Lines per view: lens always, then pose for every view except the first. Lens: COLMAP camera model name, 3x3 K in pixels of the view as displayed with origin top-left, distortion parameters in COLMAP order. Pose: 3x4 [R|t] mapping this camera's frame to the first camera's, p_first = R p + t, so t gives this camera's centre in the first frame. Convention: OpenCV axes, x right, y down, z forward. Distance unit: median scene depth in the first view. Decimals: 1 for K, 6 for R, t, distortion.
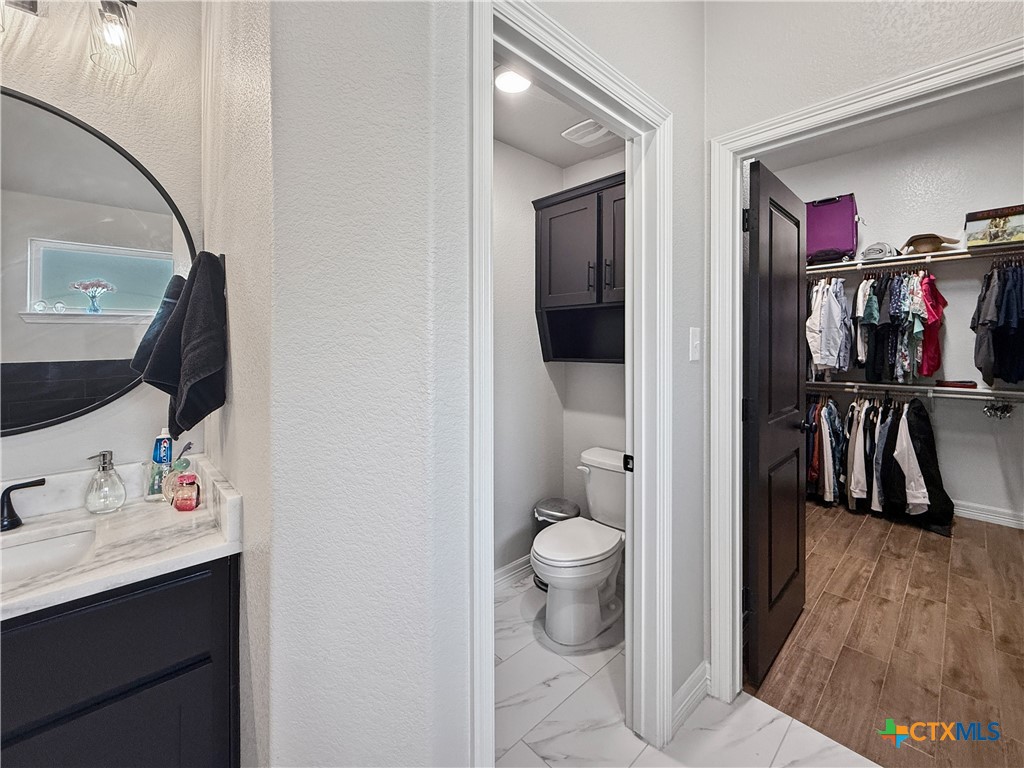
lens RADIAL K [[426.9, 0, 506.7], [0, 426.9, 342.8], [0, 0, 1]] dist [0.000074, -0.000432]
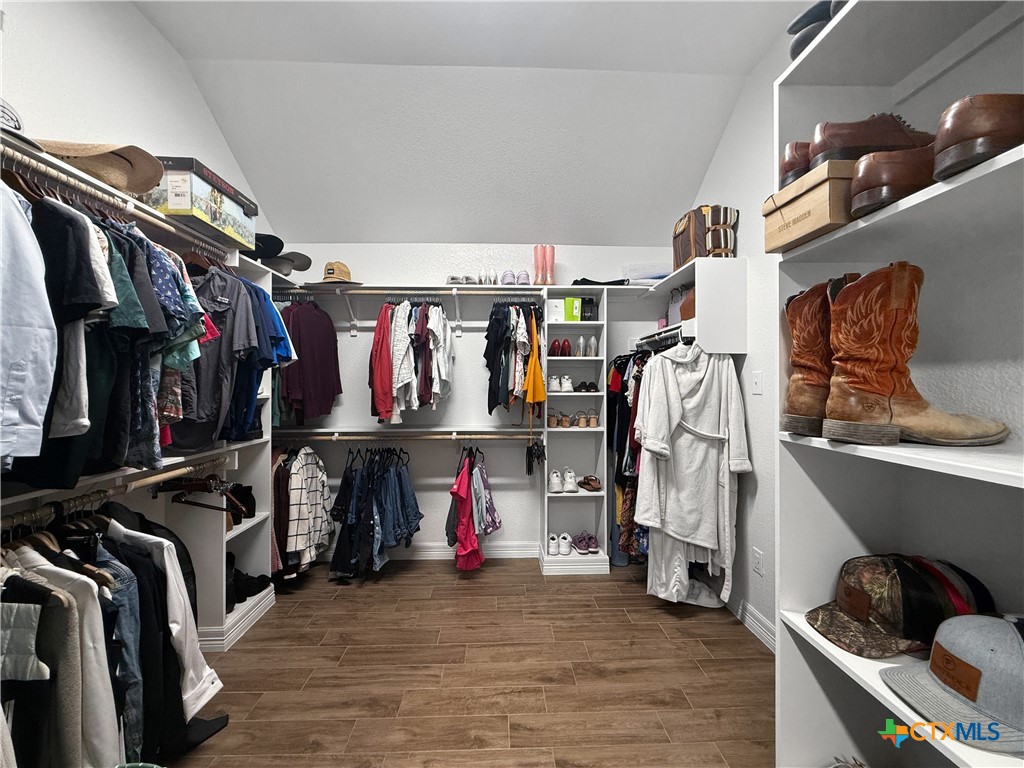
lens RADIAL K [[409.5, 0, 511.7], [0, 409.5, 376.1], [0, 0, 1]] dist [0.000811, 0.000077]
pose [[-0.756490, 0.006929, 0.653969, 0.356275], [-0.006548, 0.999813, -0.018169, 0.002715], [-0.653973, -0.018027, -0.756303, 1.061588]]
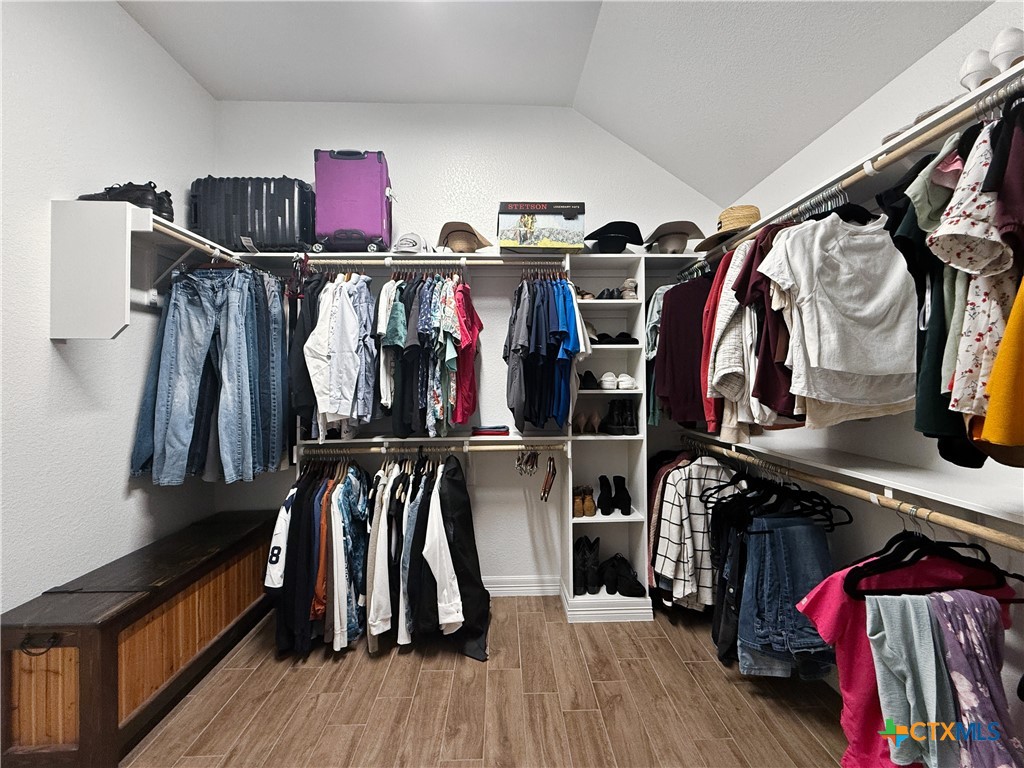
lens RADIAL K [[409.5, 0, 511.7], [0, 409.5, 376.1], [0, 0, 1]] dist [0.000811, 0.000077]
pose [[0.655022, -0.000218, 0.755610, 0.516305], [0.005766, 0.999972, -0.004710, 0.003315], [-0.755588, 0.007442, 0.655005, 0.483820]]
